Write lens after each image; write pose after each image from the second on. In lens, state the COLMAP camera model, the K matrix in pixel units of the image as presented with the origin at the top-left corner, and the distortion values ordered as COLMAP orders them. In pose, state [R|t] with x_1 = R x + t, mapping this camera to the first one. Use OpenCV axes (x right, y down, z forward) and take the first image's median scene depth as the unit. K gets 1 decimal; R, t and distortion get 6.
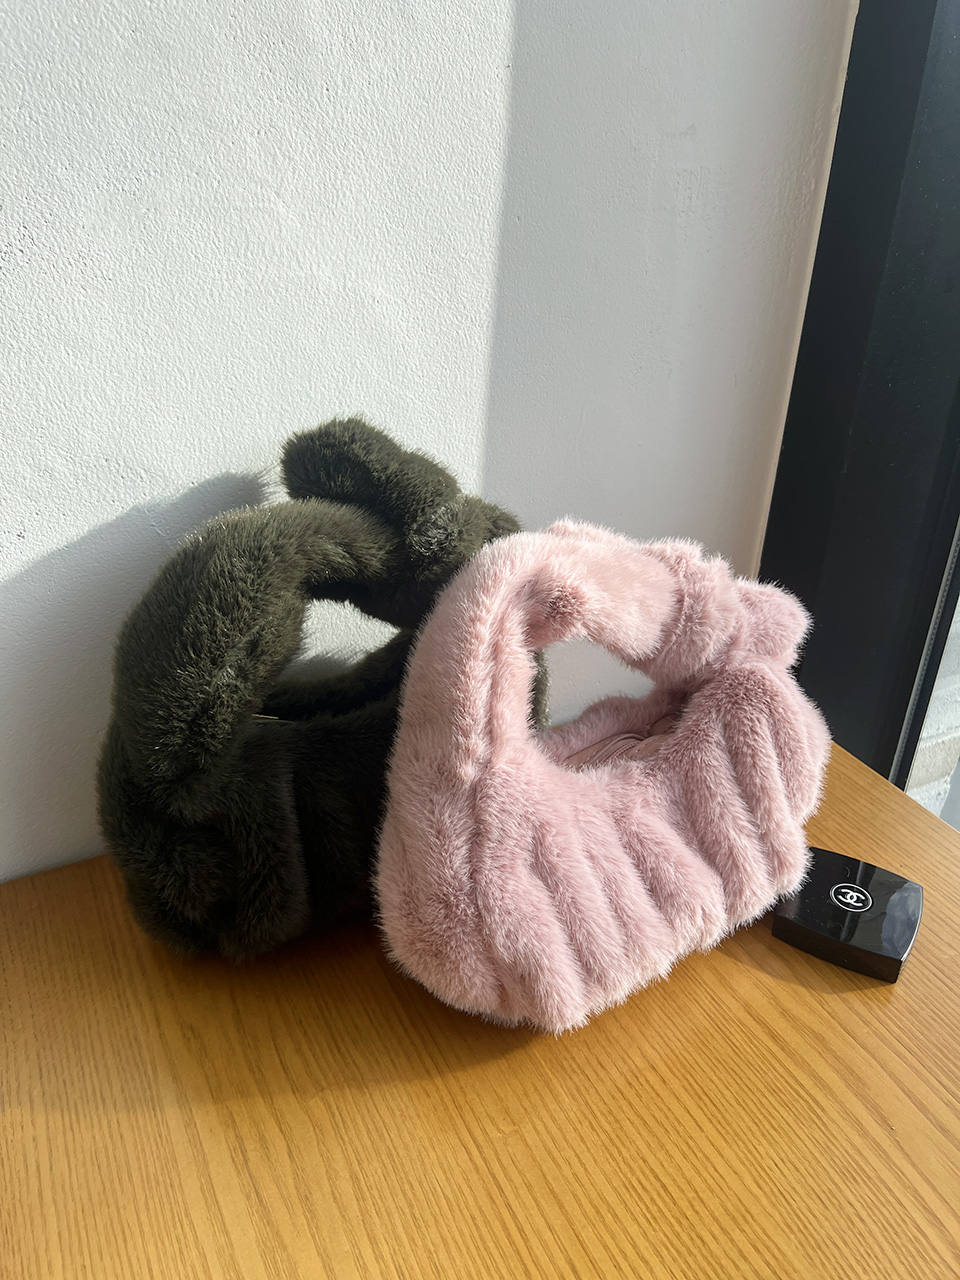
lens RADIAL K [[993.4, 0, 496.8], [0, 993.4, 643.8], [0, 0, 1]] dist [0.016585, -0.041088]
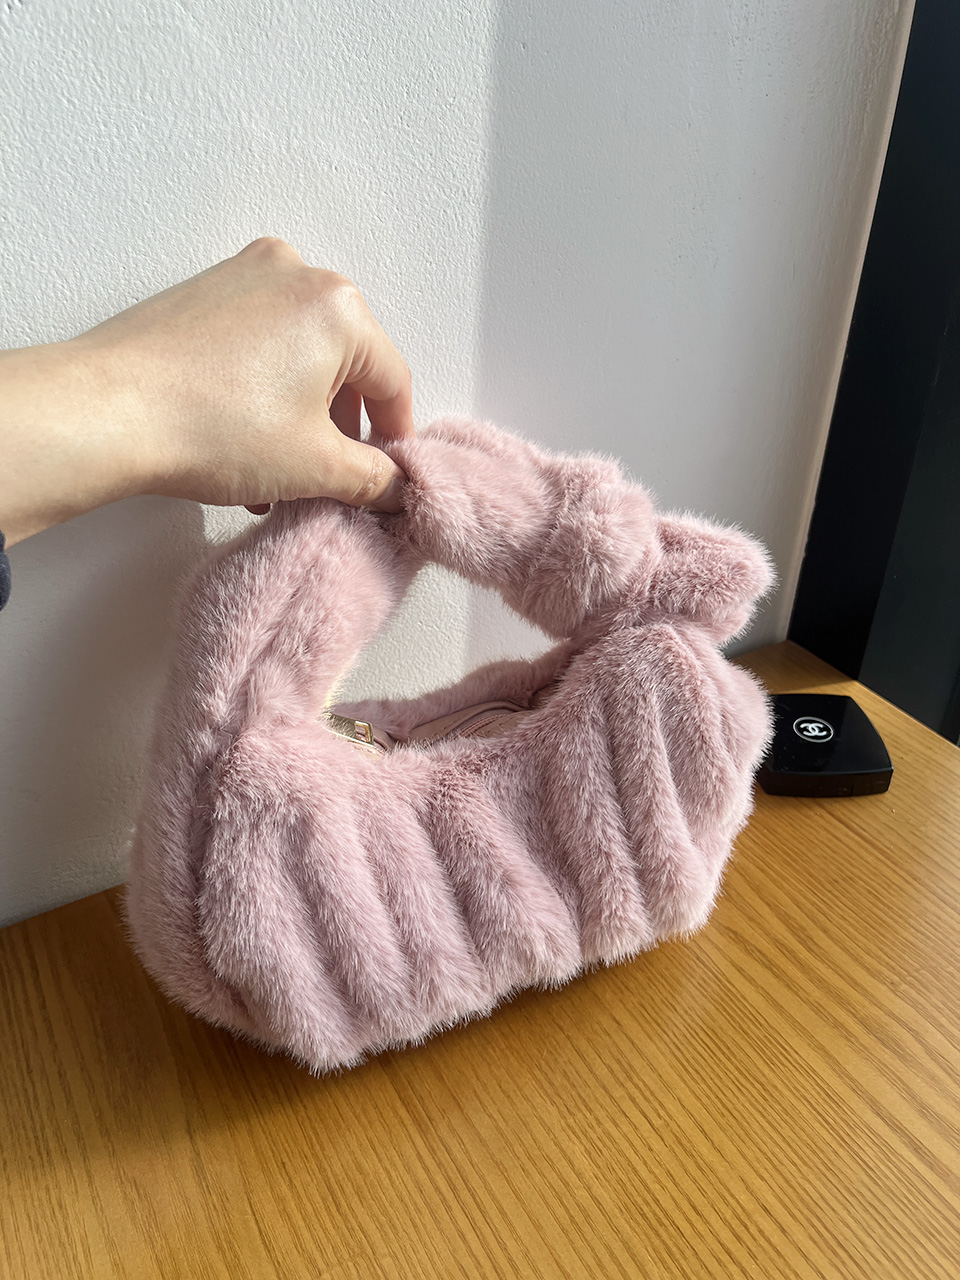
lens RADIAL K [[993.4, 0, 475.1], [0, 993.4, 637.4], [0, 0, 1]] dist [0.016585, -0.041088]
pose [[0.998838, -0.044092, 0.019471, -0.053775], [0.042792, 0.997110, 0.062773, -0.053060], [-0.022183, -0.061867, 0.997838, 0.292023]]
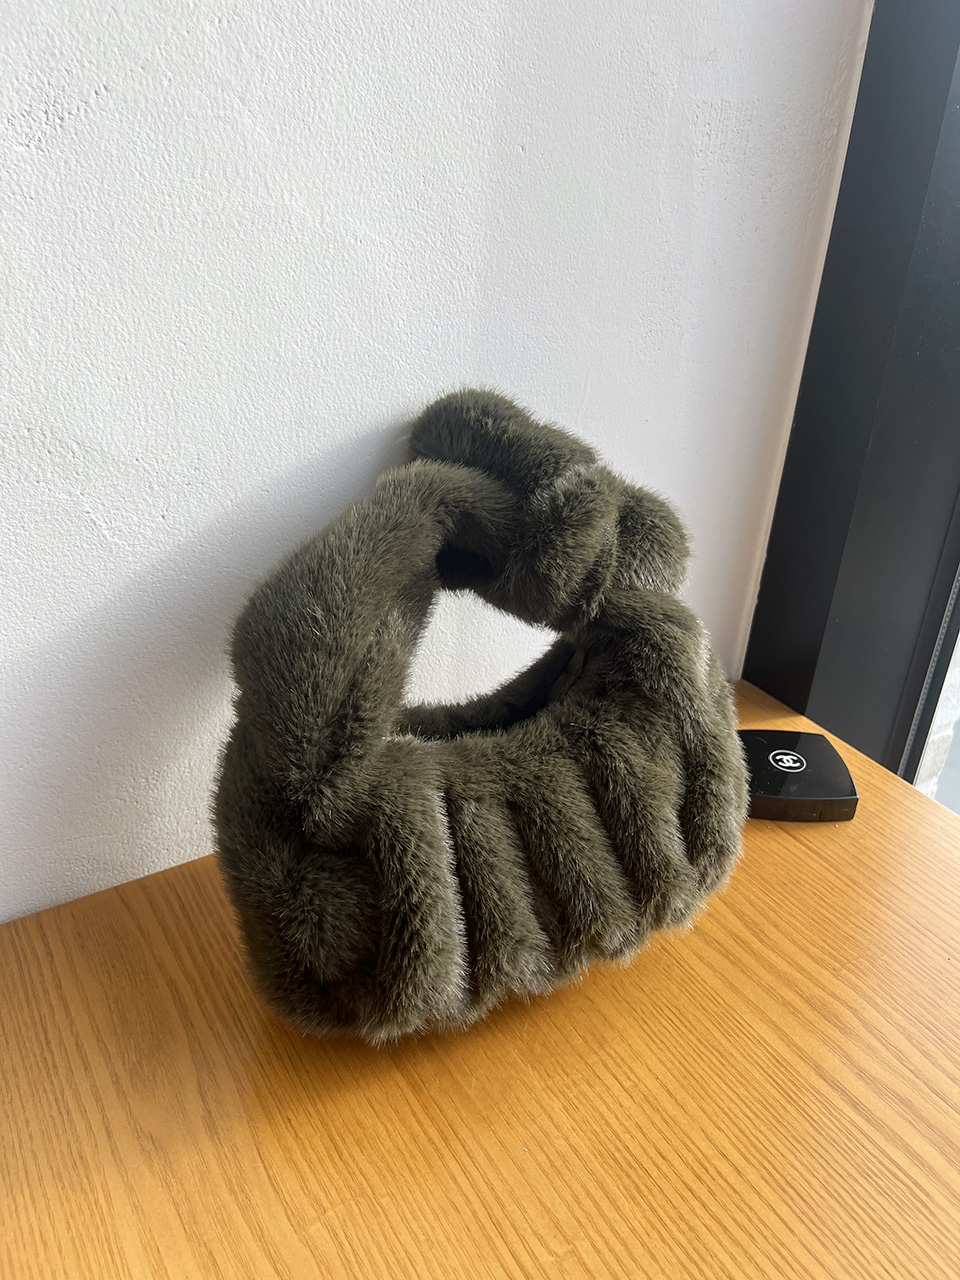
lens RADIAL K [[993.4, 0, 496.6], [0, 993.4, 638.3], [0, 0, 1]] dist [0.016585, -0.041088]
pose [[0.996383, -0.020115, 0.082563, -0.090729], [0.020798, 0.999756, -0.007419, -0.003269], [-0.082394, 0.009110, 0.996558, 0.181479]]
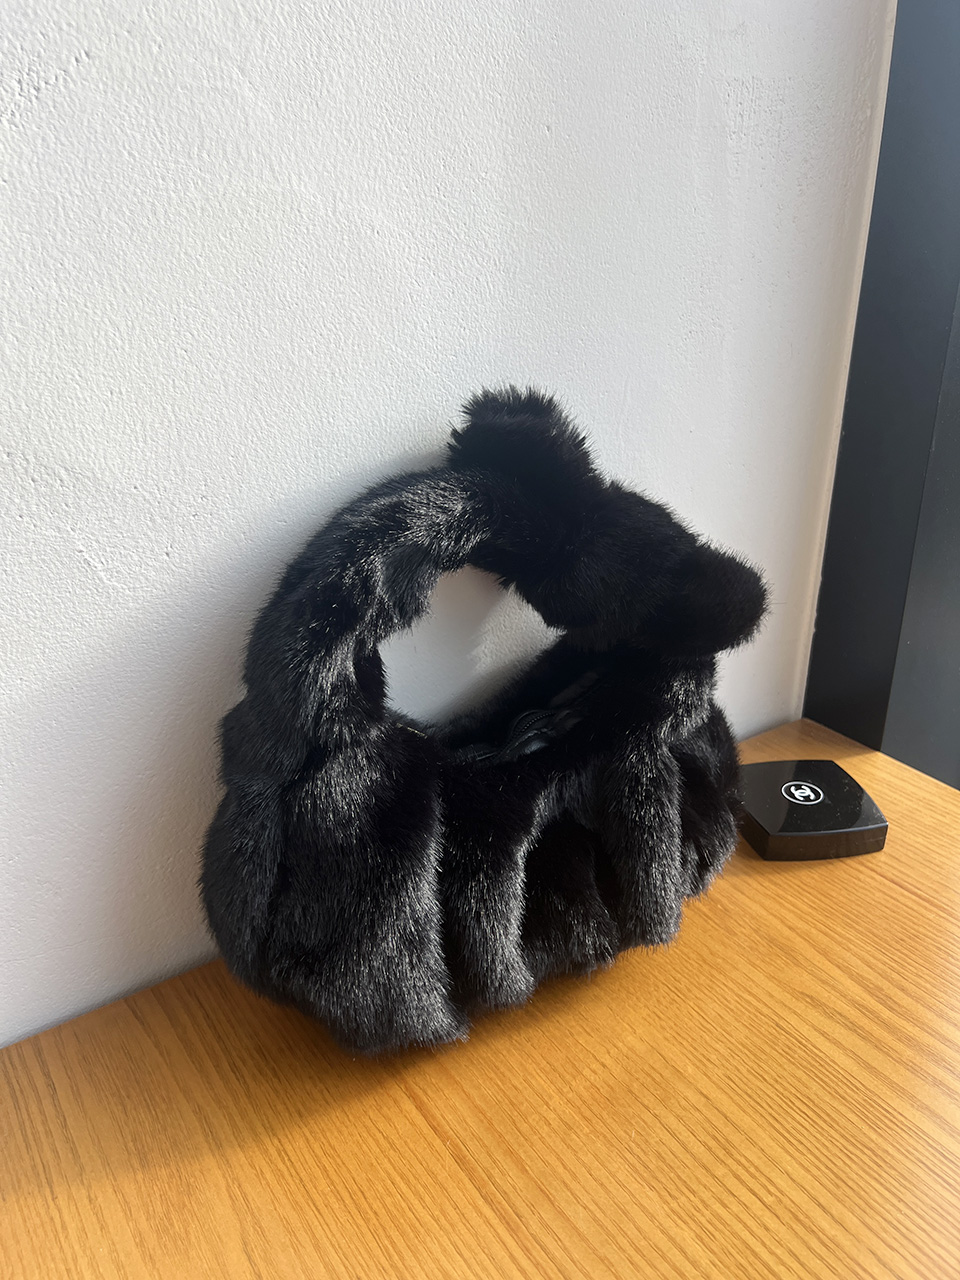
lens RADIAL K [[993.4, 0, 492.5], [0, 993.4, 637.3], [0, 0, 1]] dist [0.016585, -0.041088]
pose [[0.992289, -0.079579, 0.095027, -0.143851], [0.088203, 0.992002, -0.090290, 0.032171], [-0.087082, 0.097976, 0.991372, 0.321488]]
